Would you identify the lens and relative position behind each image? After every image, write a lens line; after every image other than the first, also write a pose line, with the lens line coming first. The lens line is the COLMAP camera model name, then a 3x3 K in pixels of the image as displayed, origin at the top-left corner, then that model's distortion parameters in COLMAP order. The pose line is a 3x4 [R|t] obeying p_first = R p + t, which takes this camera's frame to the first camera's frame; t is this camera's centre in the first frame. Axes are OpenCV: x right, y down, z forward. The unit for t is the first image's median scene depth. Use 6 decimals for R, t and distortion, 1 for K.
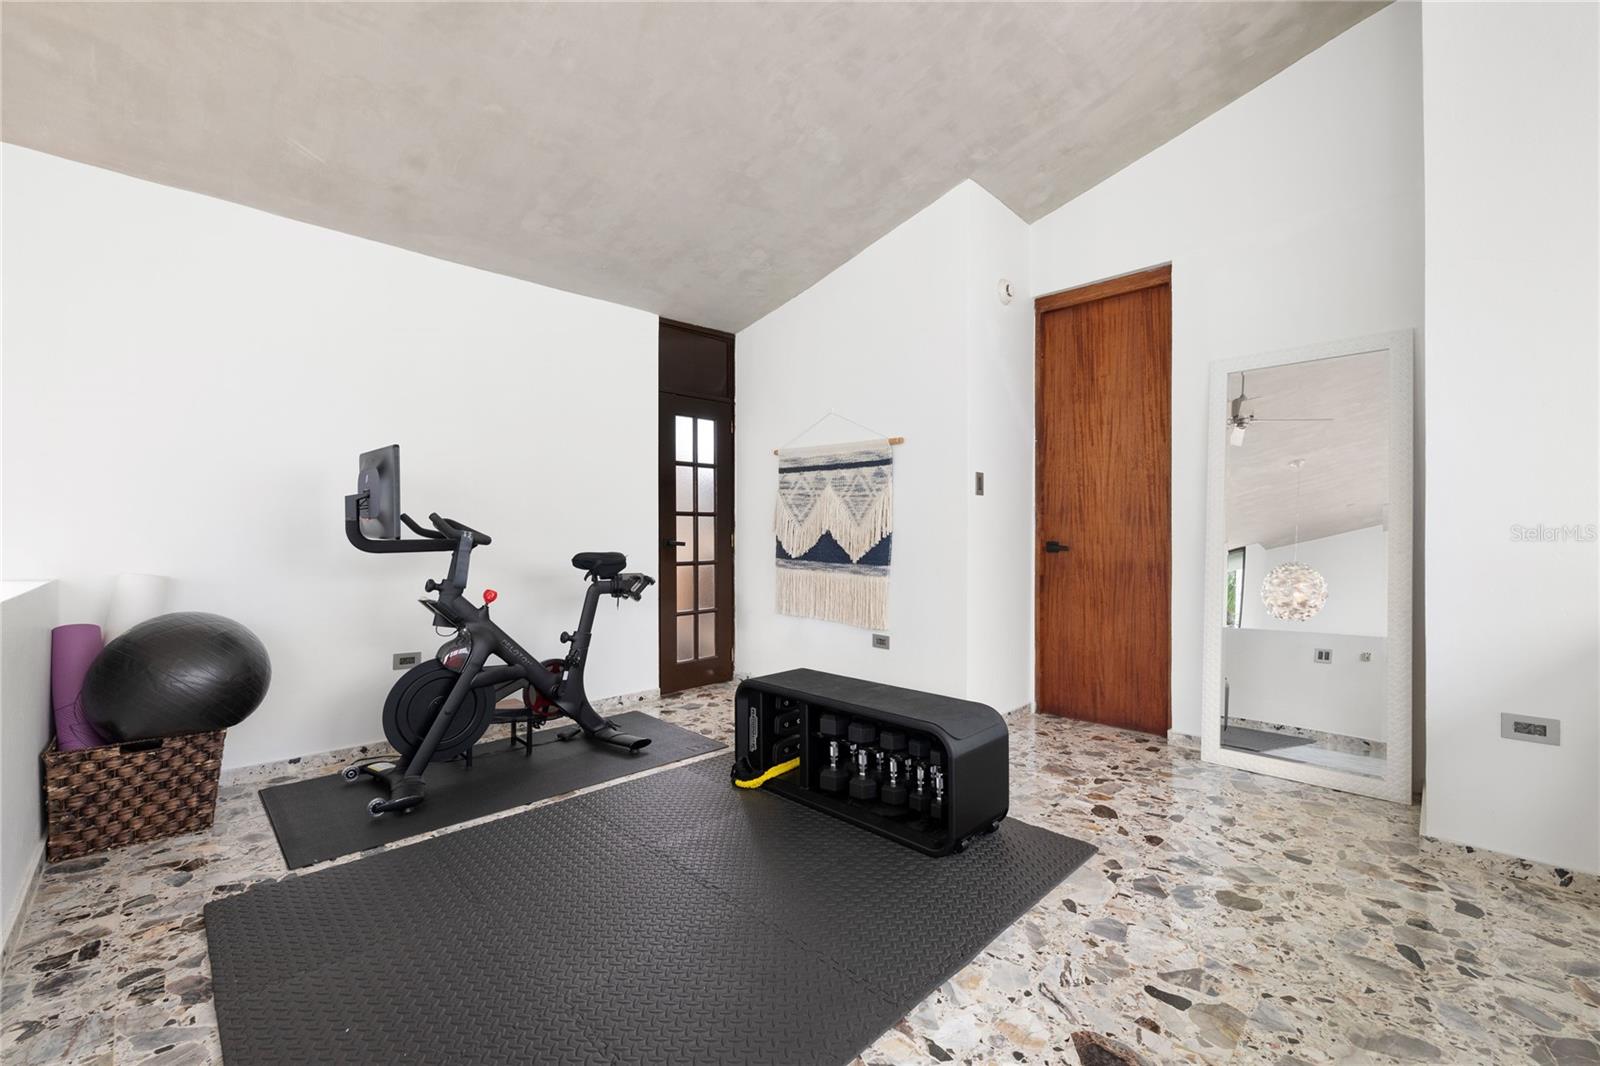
lens RADIAL K [[651.4, 0, 801.4], [0, 651.4, 536.7], [0, 0, 1]] dist [0.000052, -0.000028]
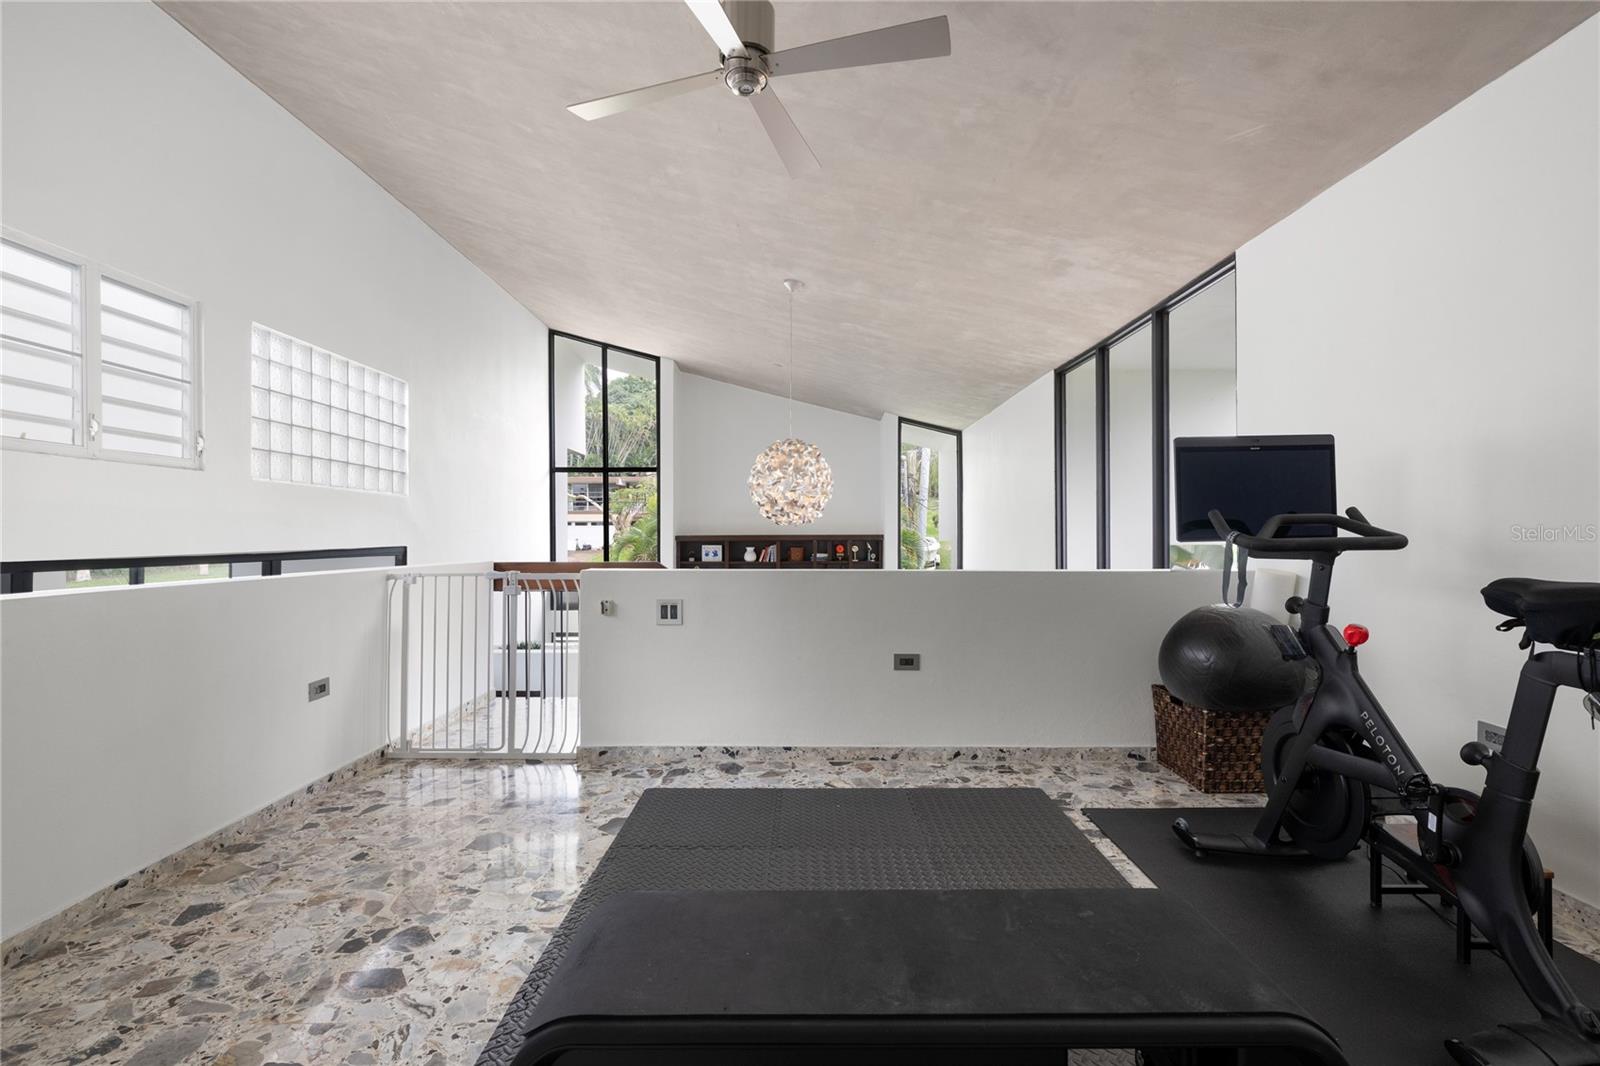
lens RADIAL K [[722.5, 0, 801.9], [0, 722.5, 528.5], [0, 0, 1]] dist [-0.004570, -0.000024]
pose [[-0.707962, -0.003973, -0.706240, 0.606211], [-0.001645, 0.999991, -0.003977, -0.011433], [0.706249, -0.001654, -0.707962, 1.762232]]
